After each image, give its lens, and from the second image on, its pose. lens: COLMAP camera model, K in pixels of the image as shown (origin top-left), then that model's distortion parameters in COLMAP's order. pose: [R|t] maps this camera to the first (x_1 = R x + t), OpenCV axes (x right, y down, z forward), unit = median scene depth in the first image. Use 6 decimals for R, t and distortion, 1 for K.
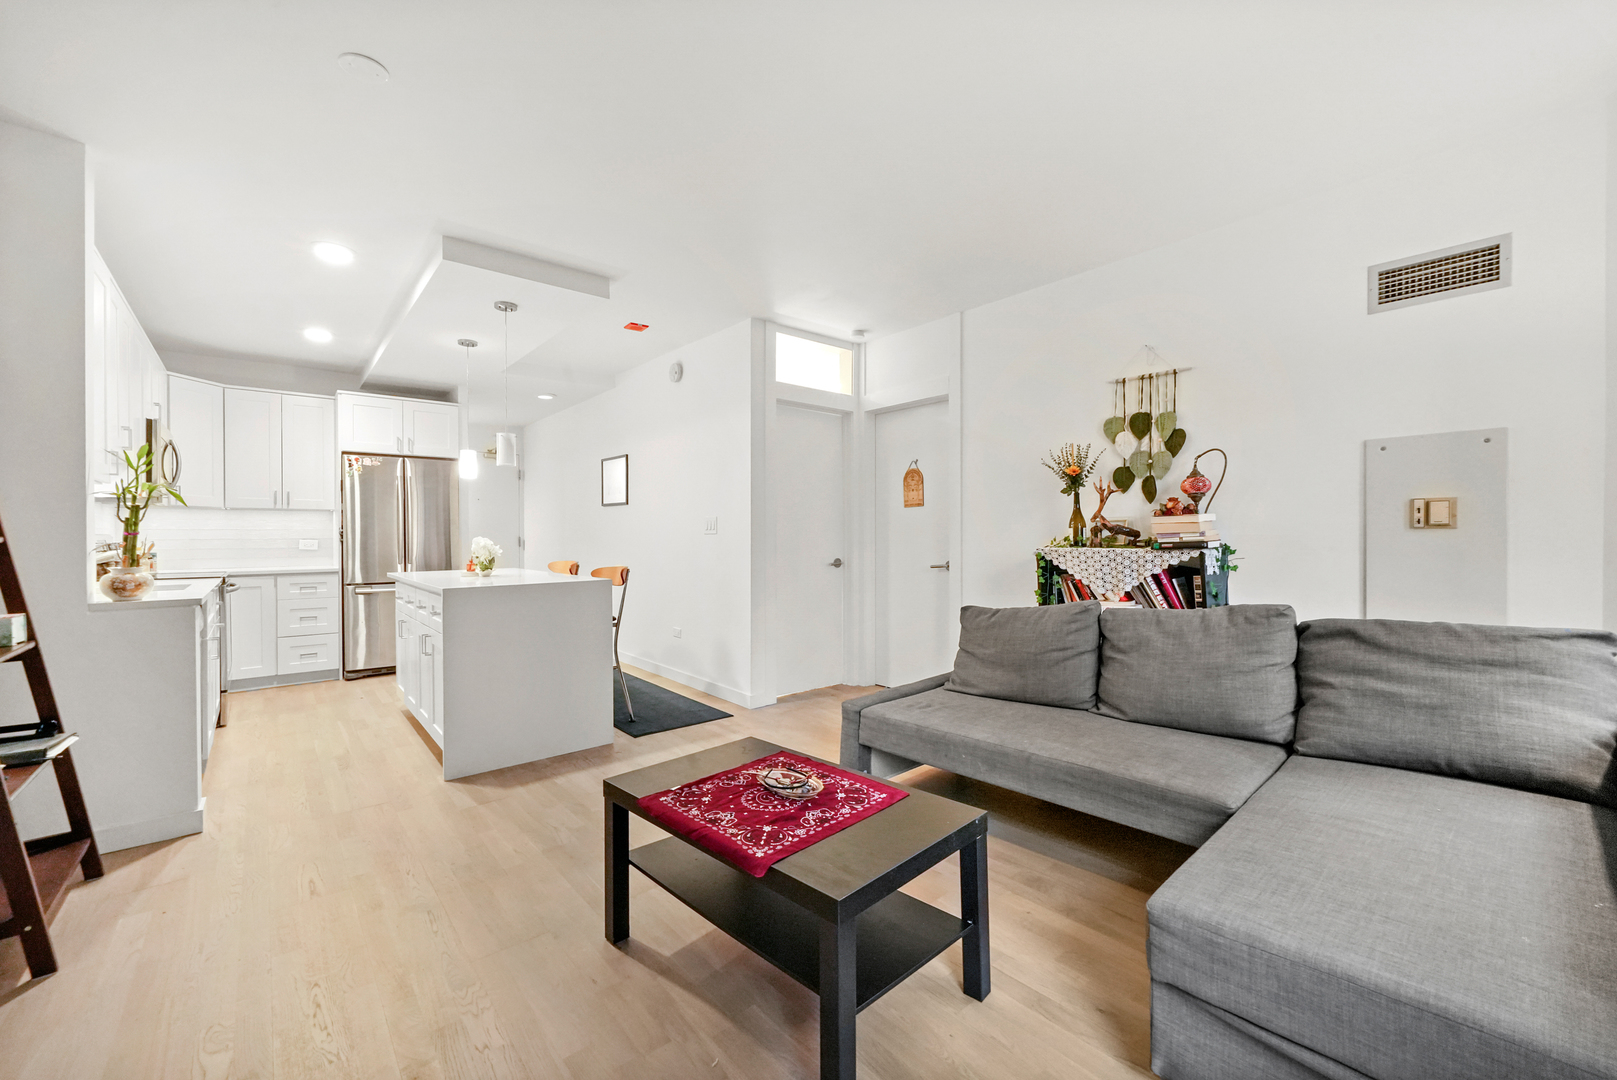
lens RADIAL K [[650.1, 0, 805.9], [0, 650.1, 539.4], [0, 0, 1]] dist [-0.003586, 0.000788]
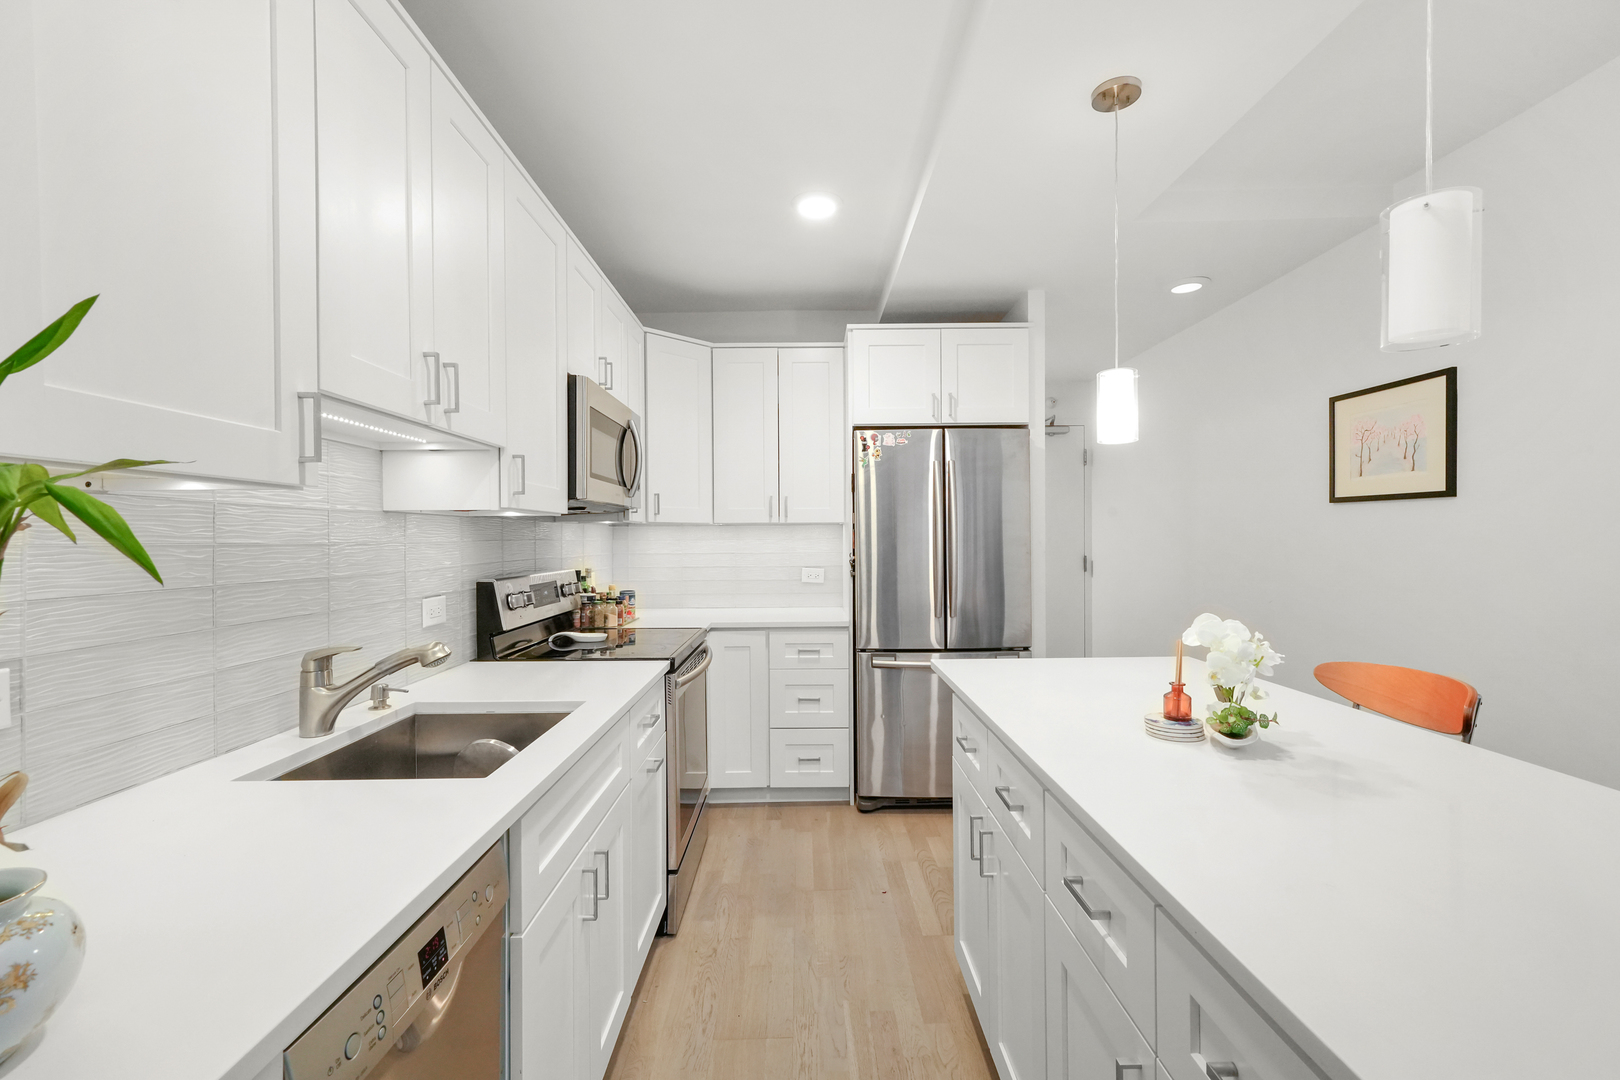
lens RADIAL K [[682.9, 0, 810.5], [0, 682.9, 541.0], [0, 0, 1]] dist [-0.000778, 0.000048]
pose [[0.773008, 0.002167, -0.634393, -0.461046], [0.000477, 0.999992, 0.003997, -0.042864], [0.634396, -0.003393, 0.773001, 0.651111]]
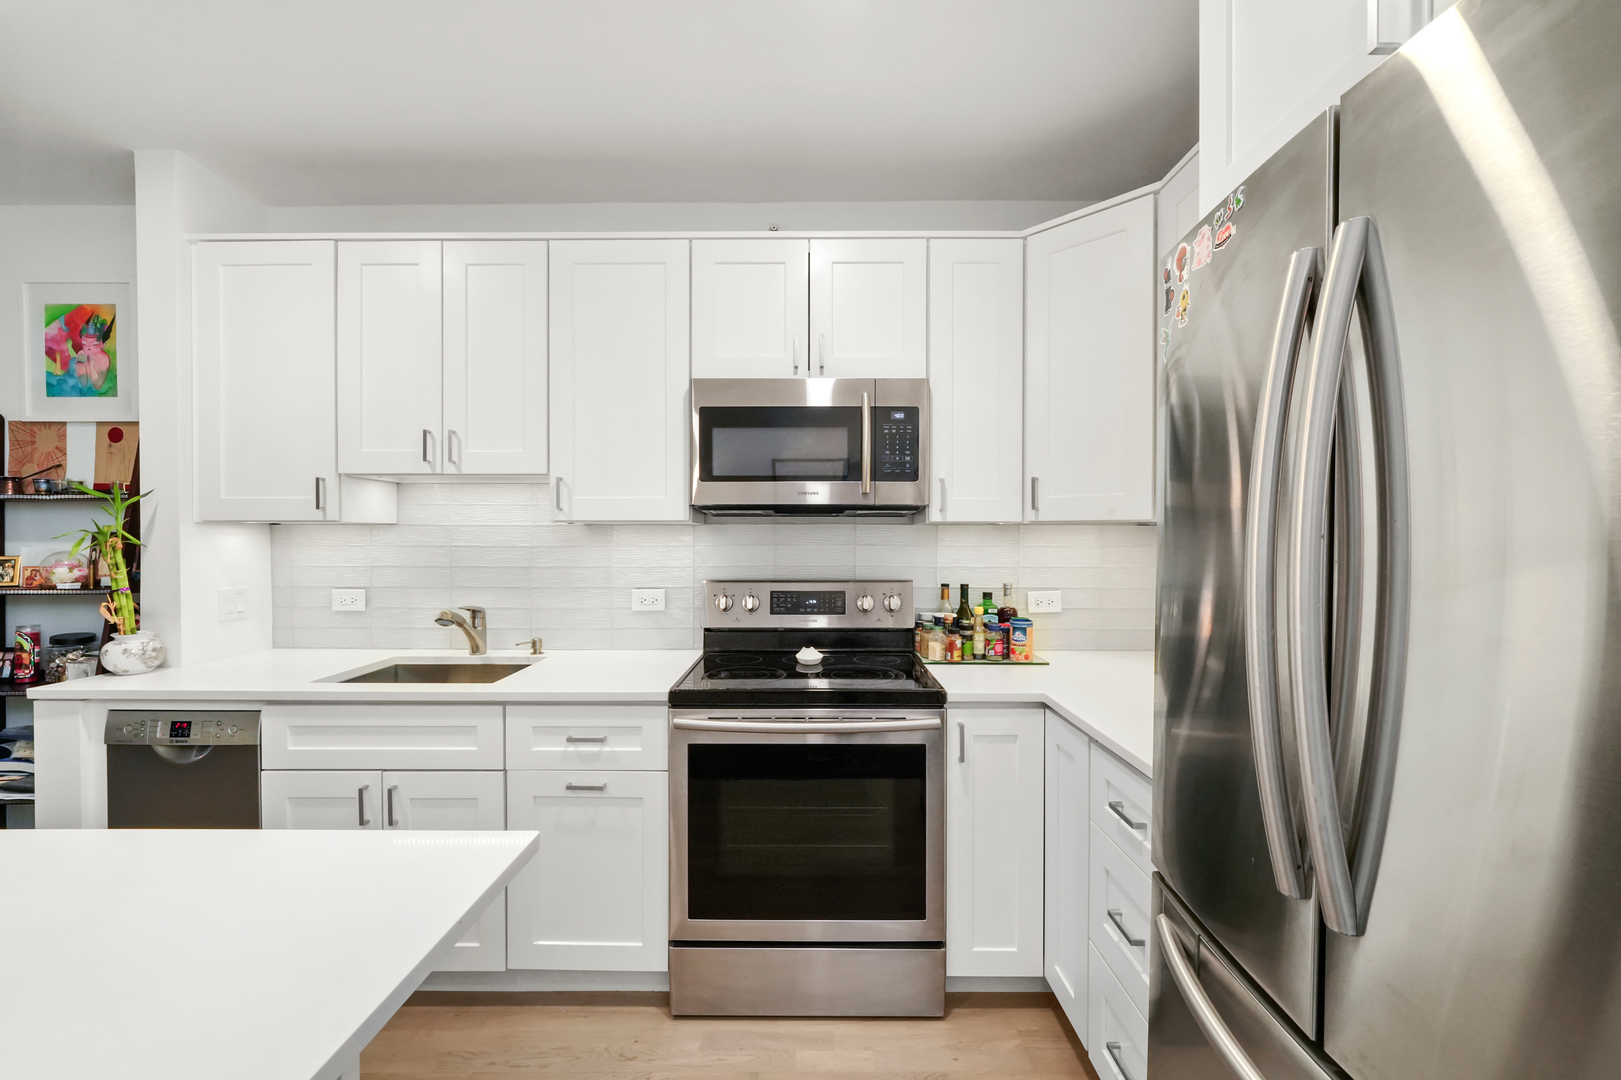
lens RADIAL K [[651.7, 0, 803.4], [0, 651.7, 541.3], [0, 0, 1]] dist [-0.003586, 0.000788]
pose [[-0.648244, 0.011511, -0.761346, -0.626553], [-0.000873, 0.999874, 0.015861, -0.055132], [0.761432, 0.010946, -0.648152, 1.400690]]
